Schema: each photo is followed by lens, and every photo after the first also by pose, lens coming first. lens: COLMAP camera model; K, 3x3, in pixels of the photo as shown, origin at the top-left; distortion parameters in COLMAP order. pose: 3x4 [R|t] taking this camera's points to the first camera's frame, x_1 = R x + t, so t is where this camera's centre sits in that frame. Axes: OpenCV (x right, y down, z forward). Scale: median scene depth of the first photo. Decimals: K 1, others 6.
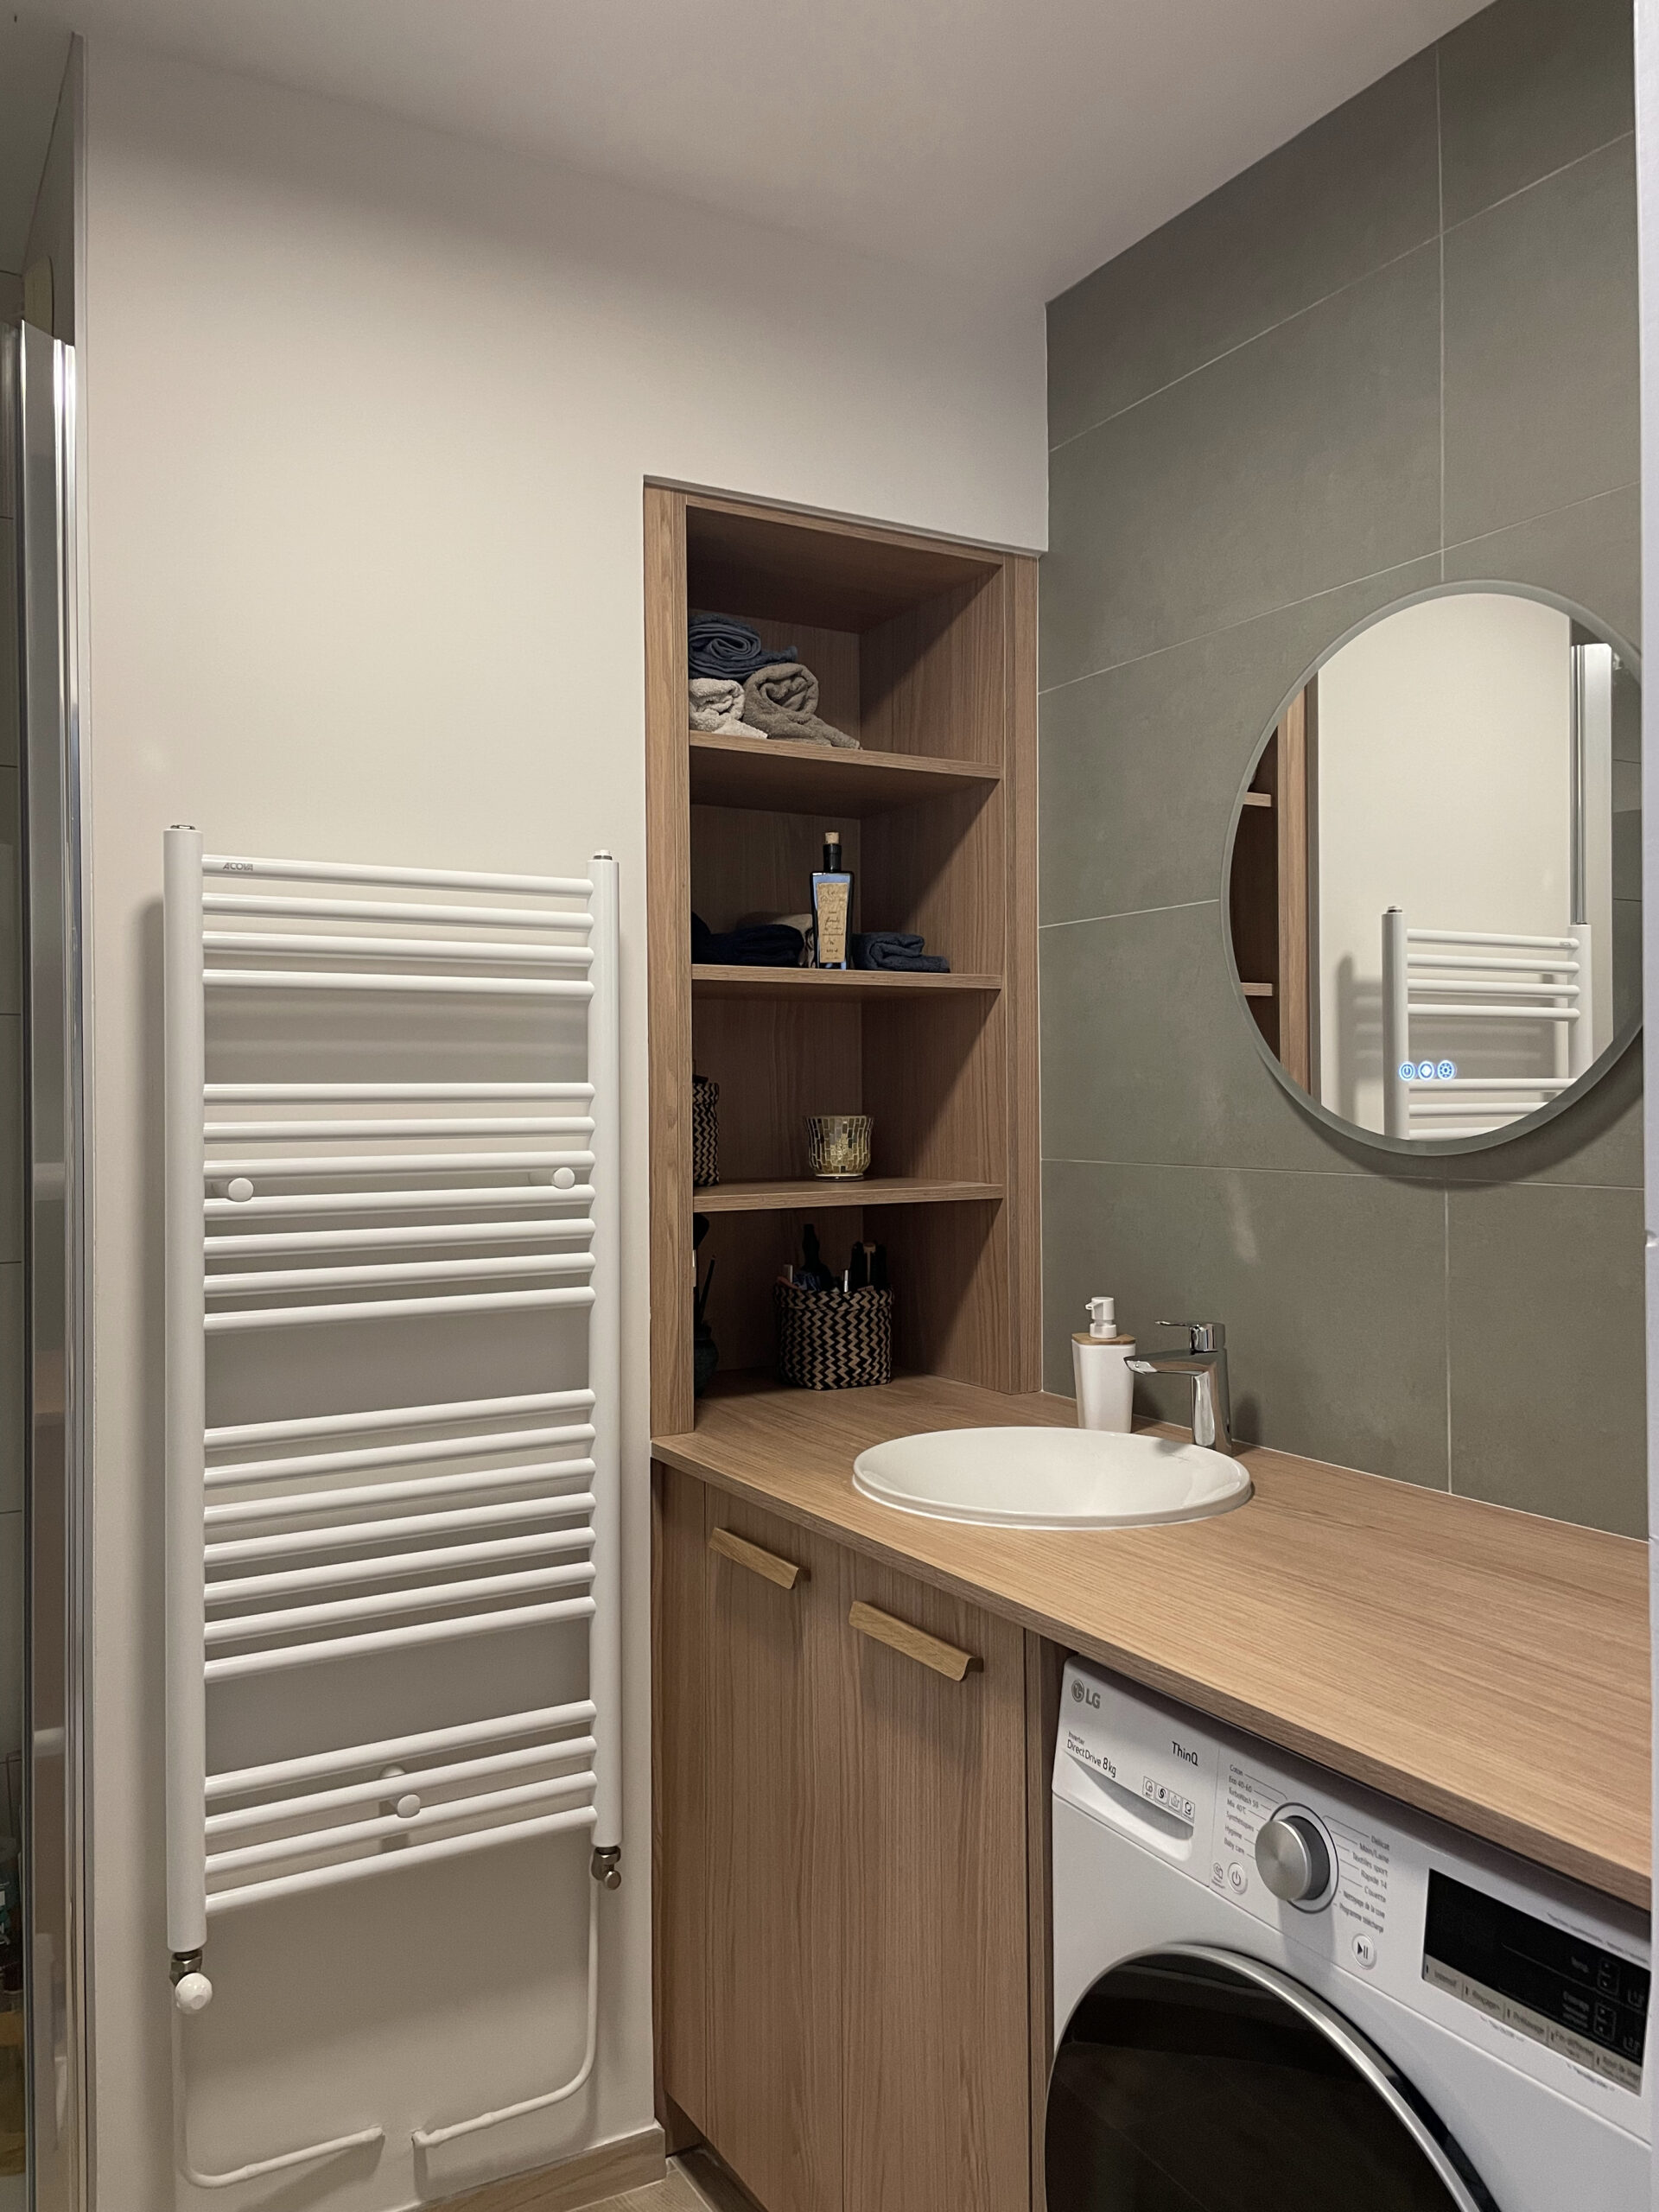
lens RADIAL K [[1700.5, 0, 829.5], [0, 1700.5, 1106.0], [0, 0, 1]] dist [0.108080, -0.142148]
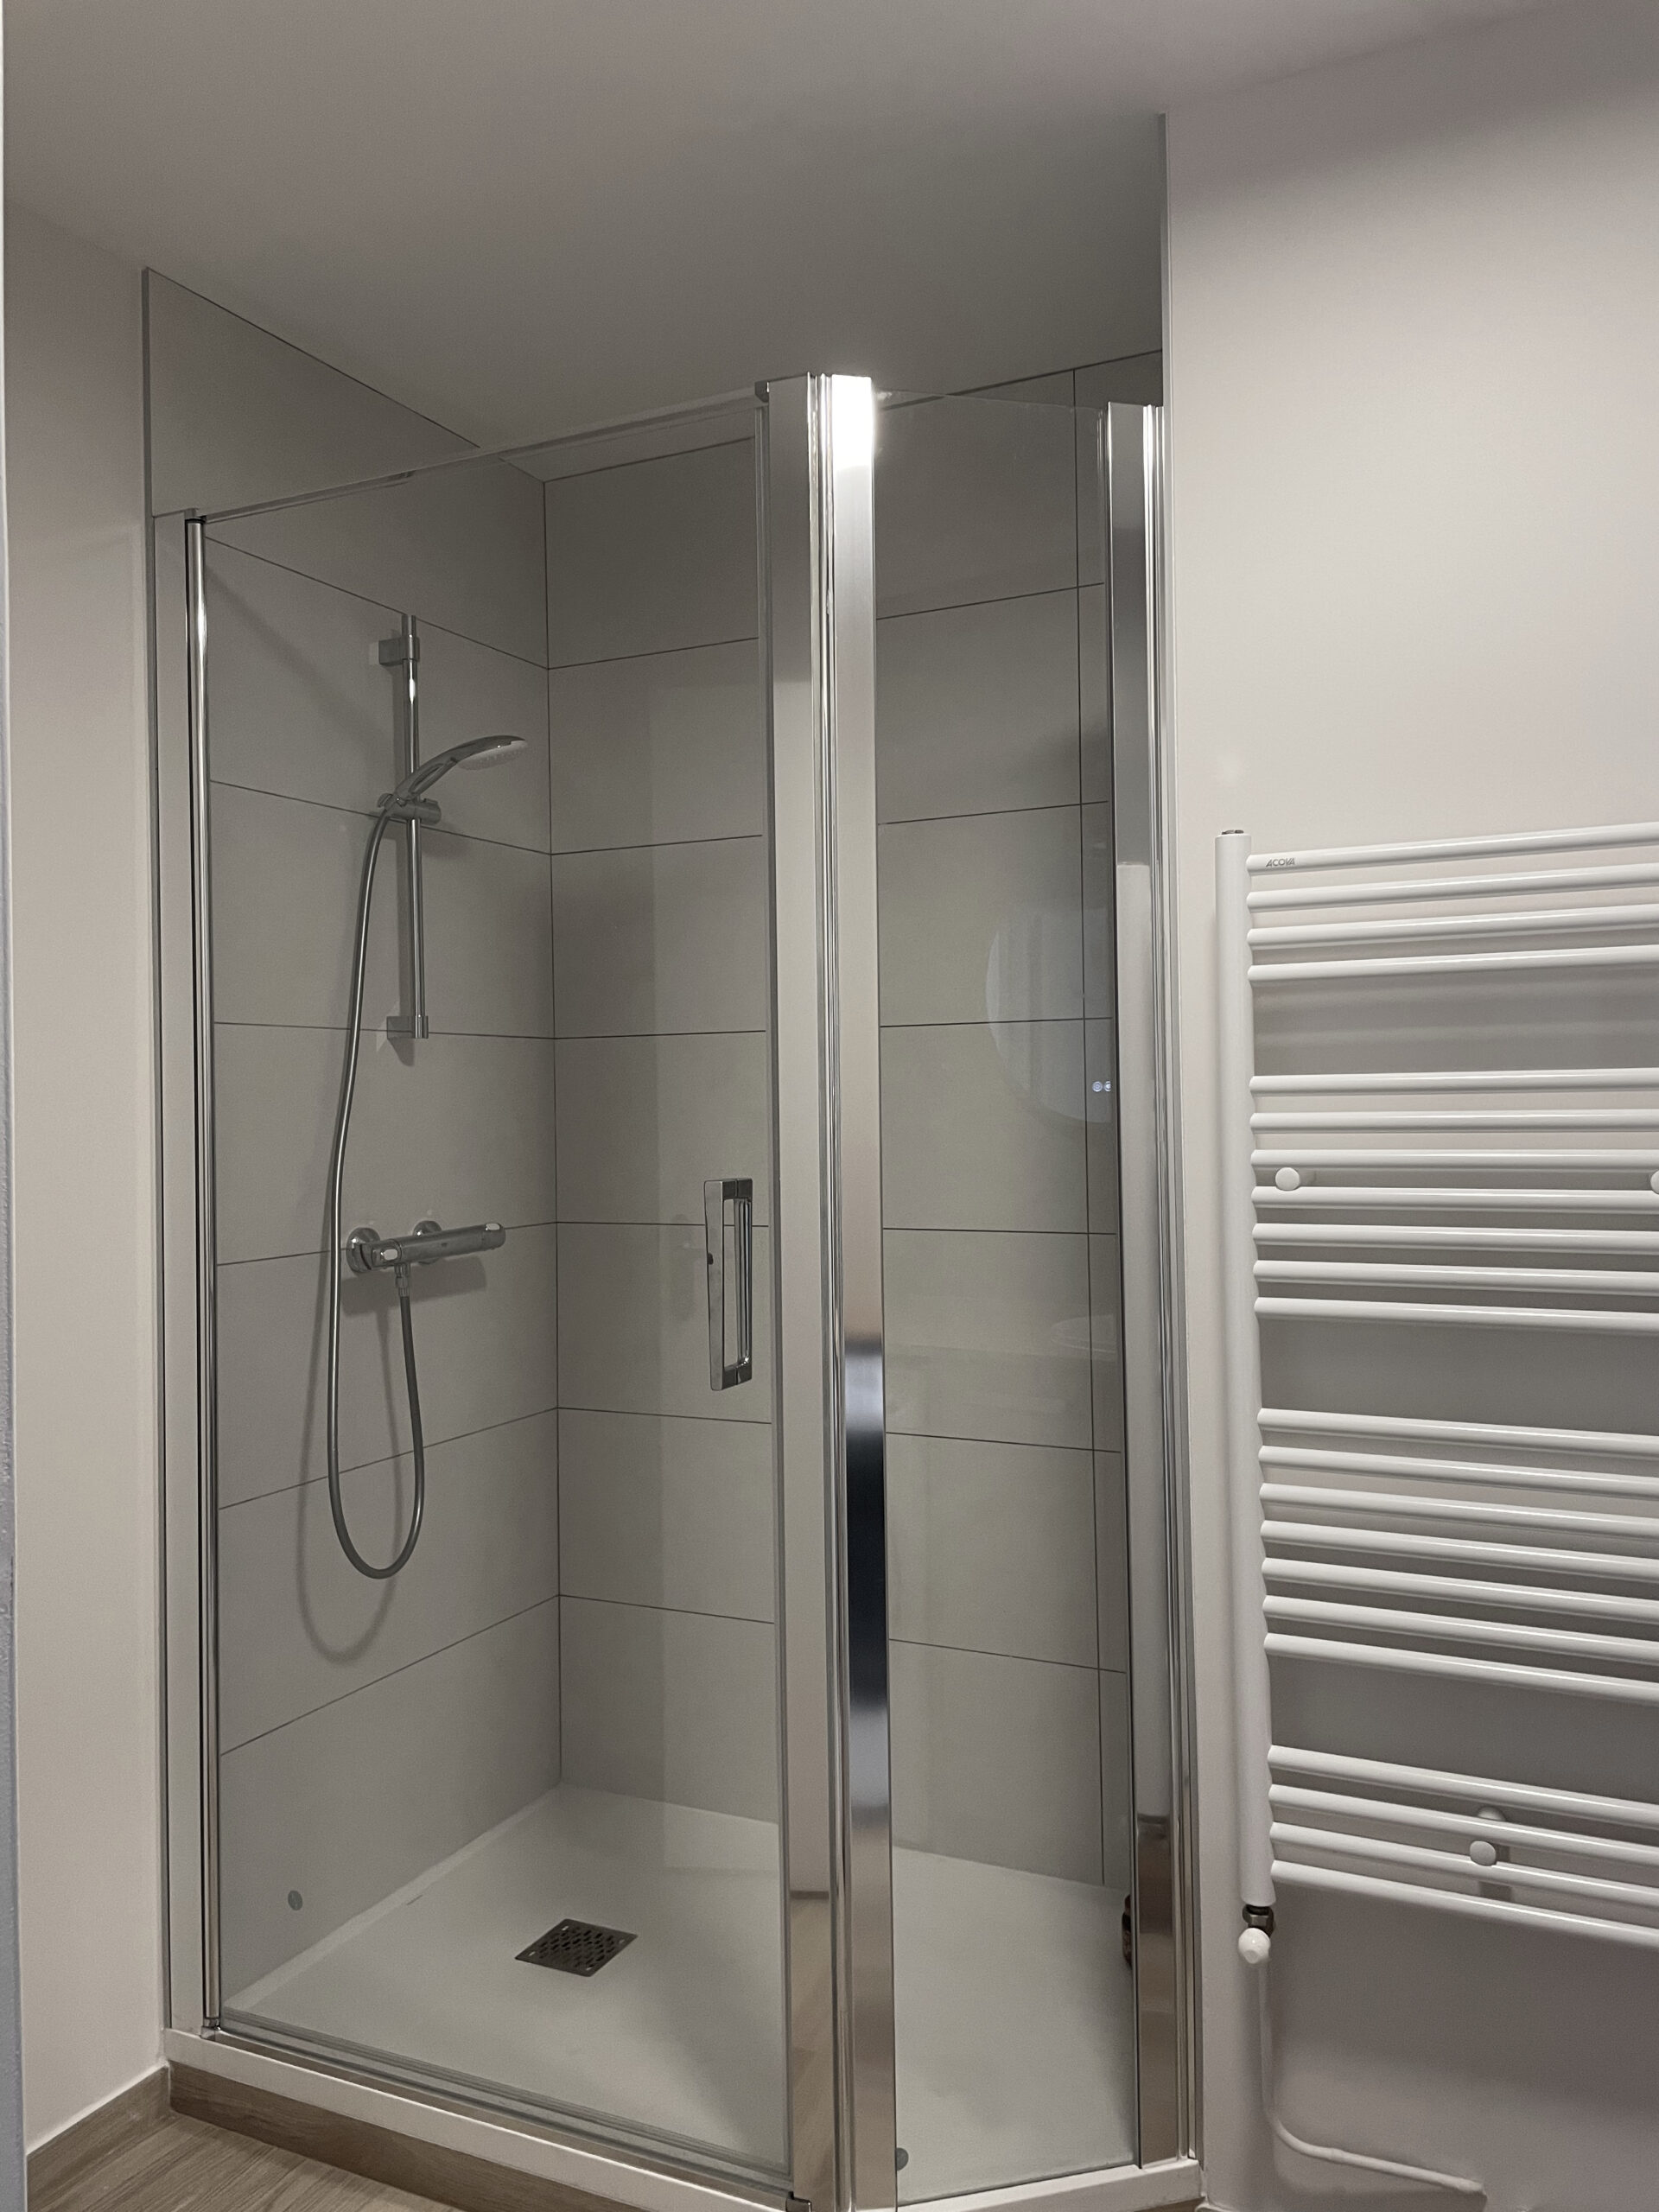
lens RADIAL K [[1700.5, 0, 829.5], [0, 1700.5, 1106.0], [0, 0, 1]] dist [0.108080, -0.142148]
pose [[0.564377, 0.002812, -0.825512, 0.343560], [0.005901, 0.999955, 0.007441, -0.003989], [0.825496, -0.009071, 0.564335, 0.202877]]
